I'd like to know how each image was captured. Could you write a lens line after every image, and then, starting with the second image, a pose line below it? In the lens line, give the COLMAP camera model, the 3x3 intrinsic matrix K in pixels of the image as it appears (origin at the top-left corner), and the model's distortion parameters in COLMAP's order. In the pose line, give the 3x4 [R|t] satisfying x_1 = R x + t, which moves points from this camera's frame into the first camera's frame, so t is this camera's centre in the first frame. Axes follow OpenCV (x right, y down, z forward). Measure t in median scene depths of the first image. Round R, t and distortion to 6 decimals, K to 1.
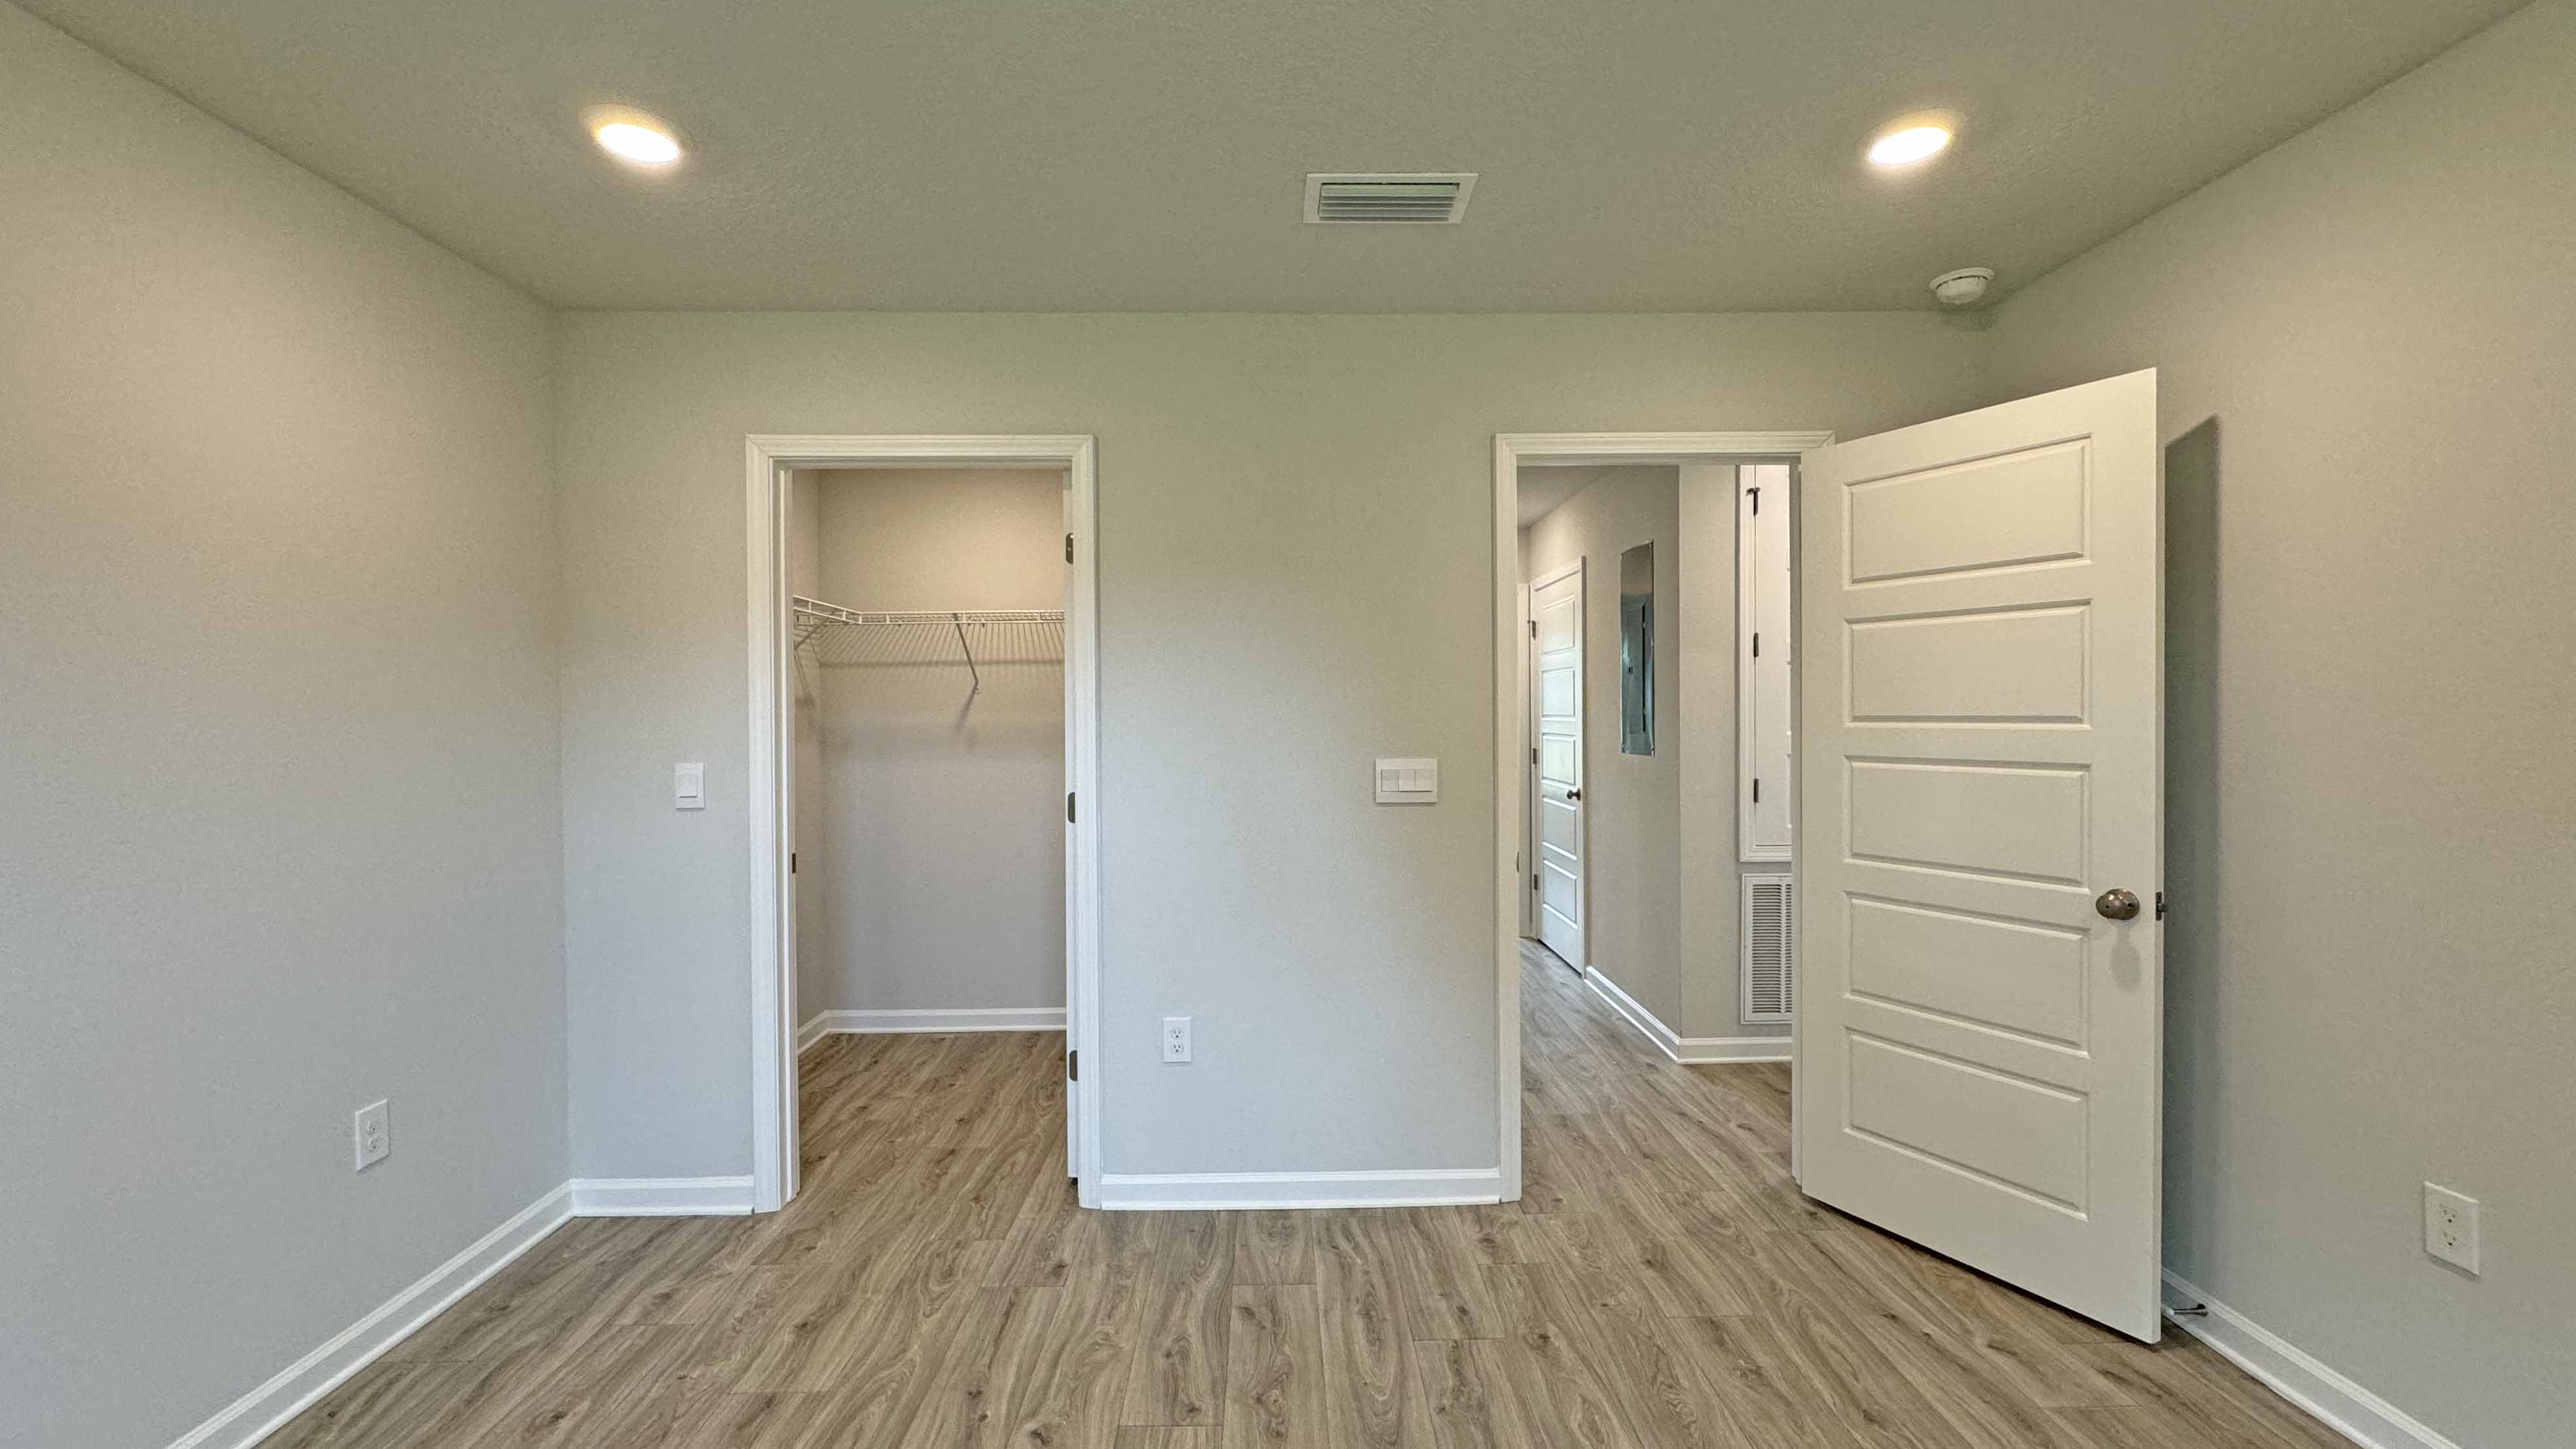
lens RADIAL K [[1036.4, 0, 1285.7], [0, 1036.4, 725.1], [0, 0, 1]] dist [0.000078, -0.000041]
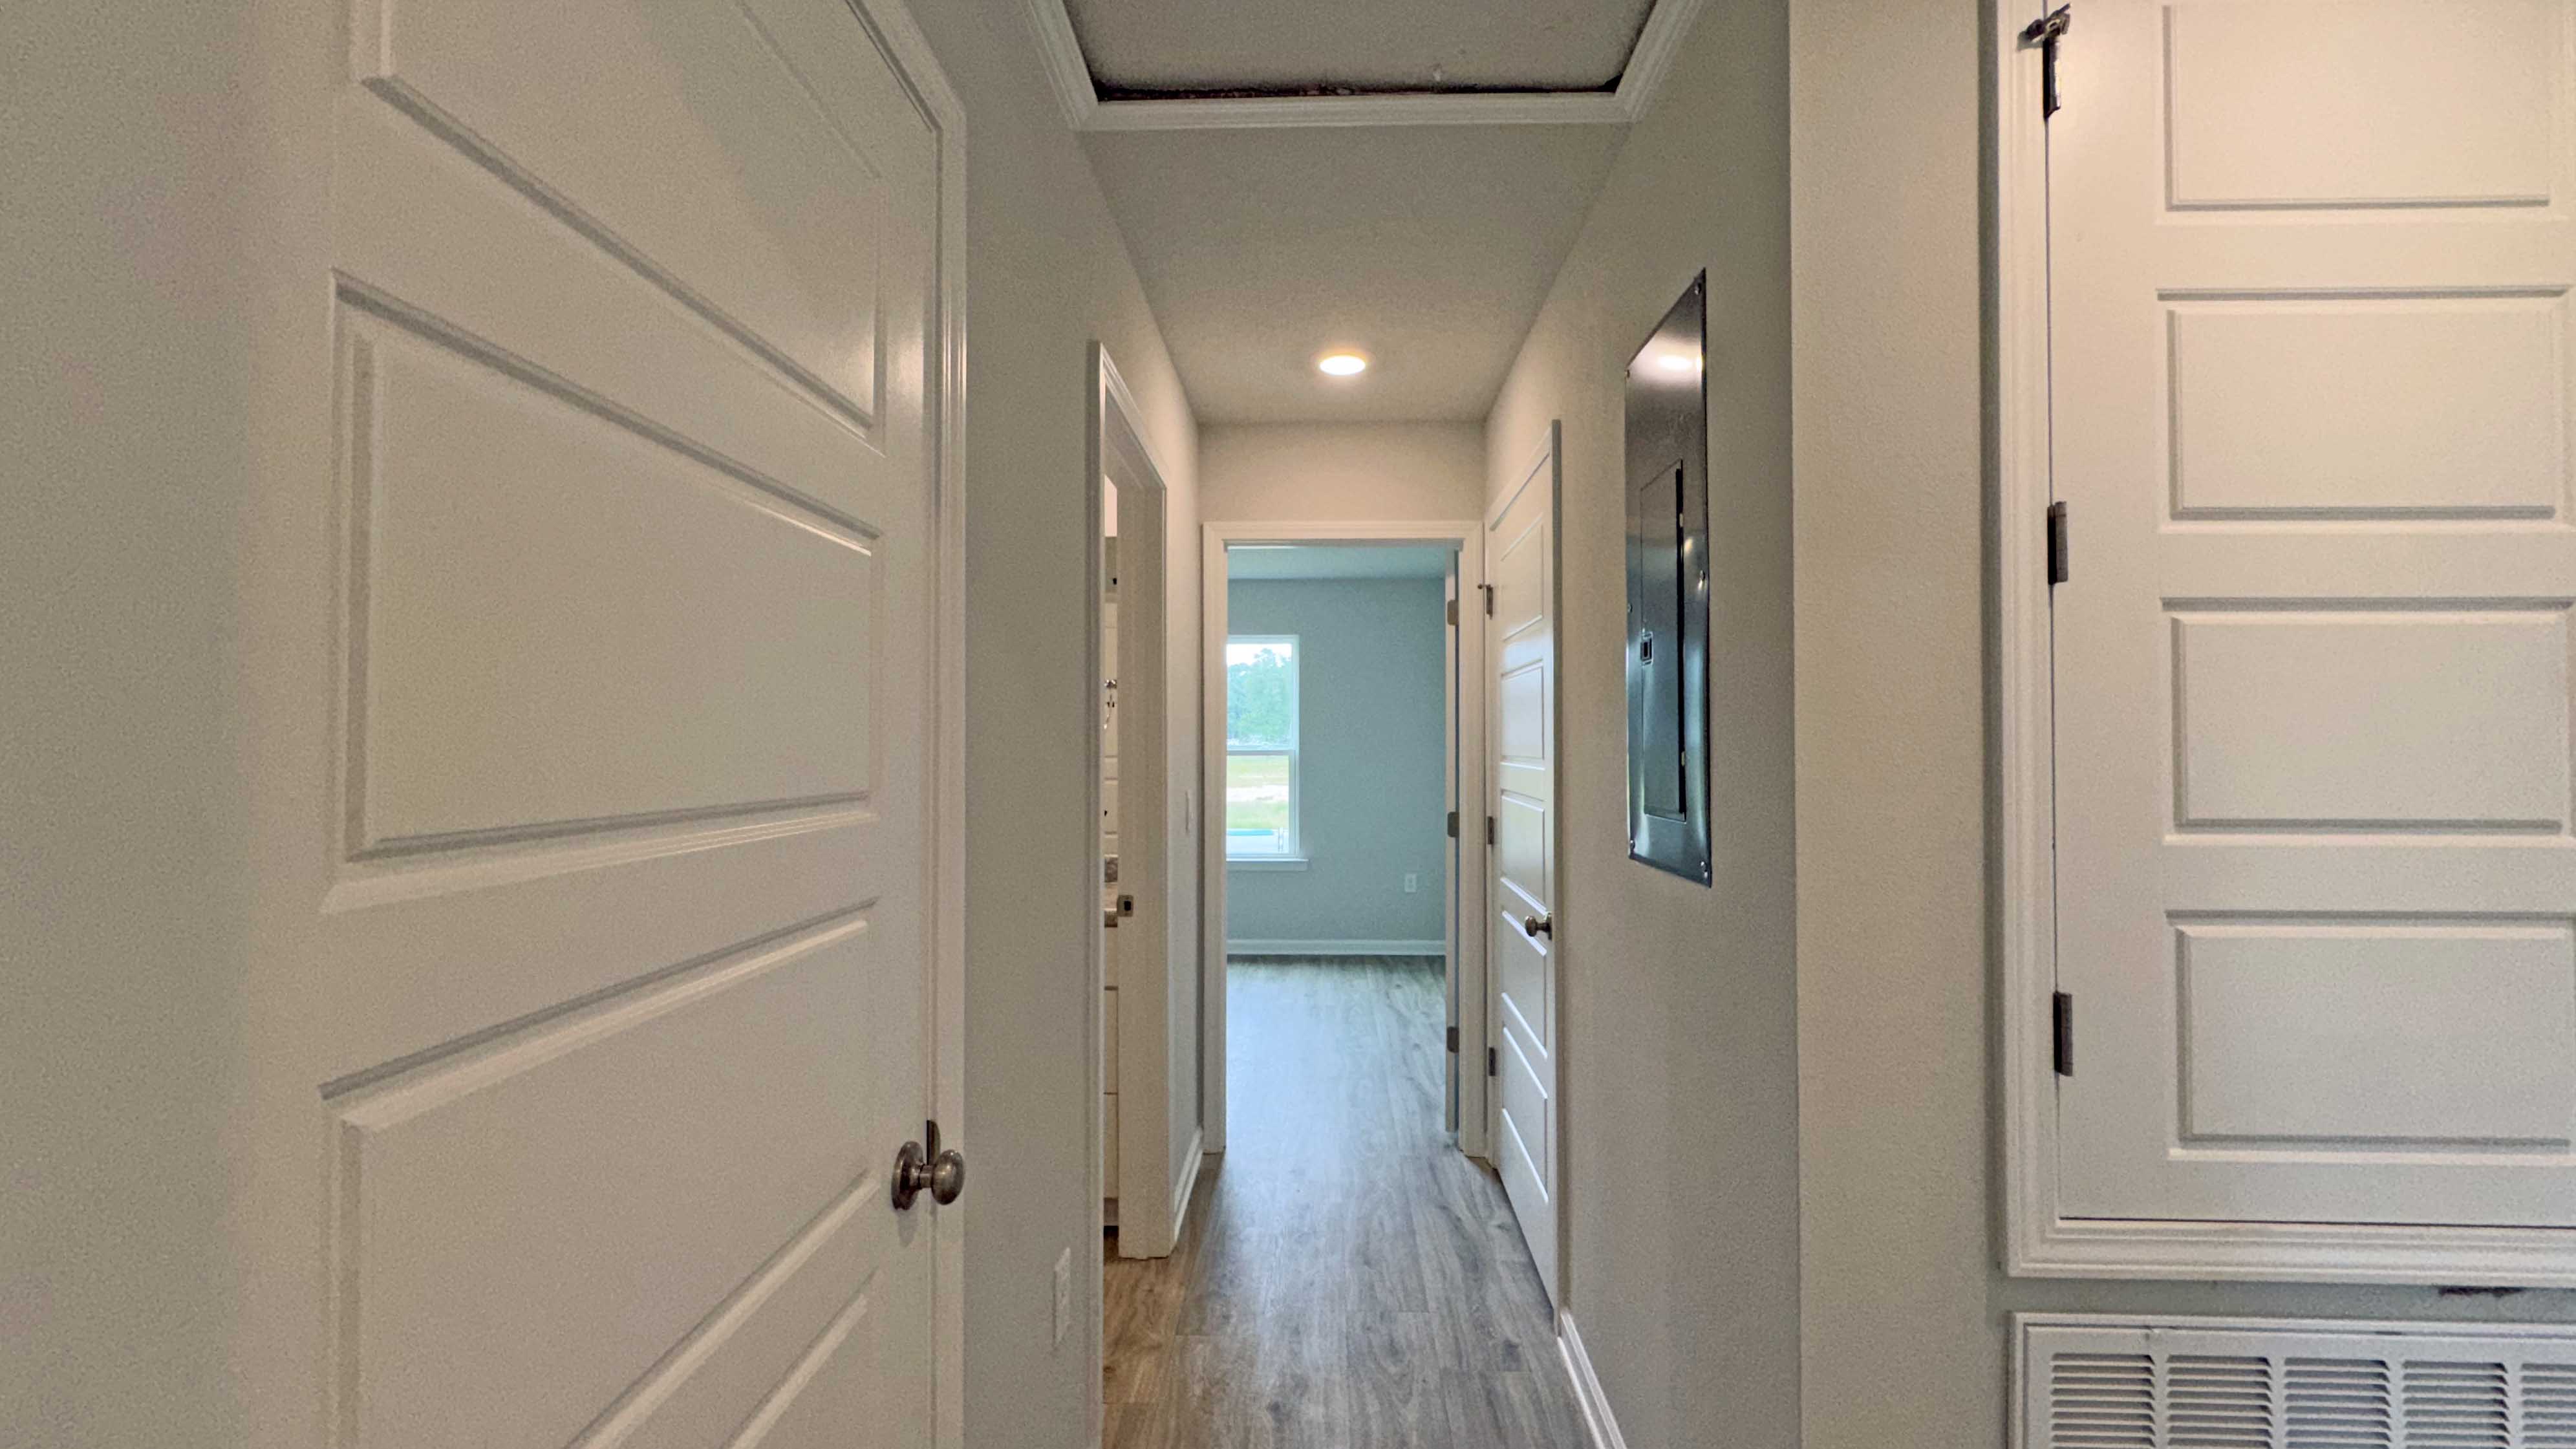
lens RADIAL K [[1036.4, 0, 1285.7], [0, 1036.4, 725.1], [0, 0, 1]] dist [0.000078, -0.000041]
pose [[0.998876, 0.005858, -0.047040, 0.374898], [-0.007168, 0.999590, -0.027728, -0.022298], [0.046858, 0.028034, 0.998508, 1.055561]]
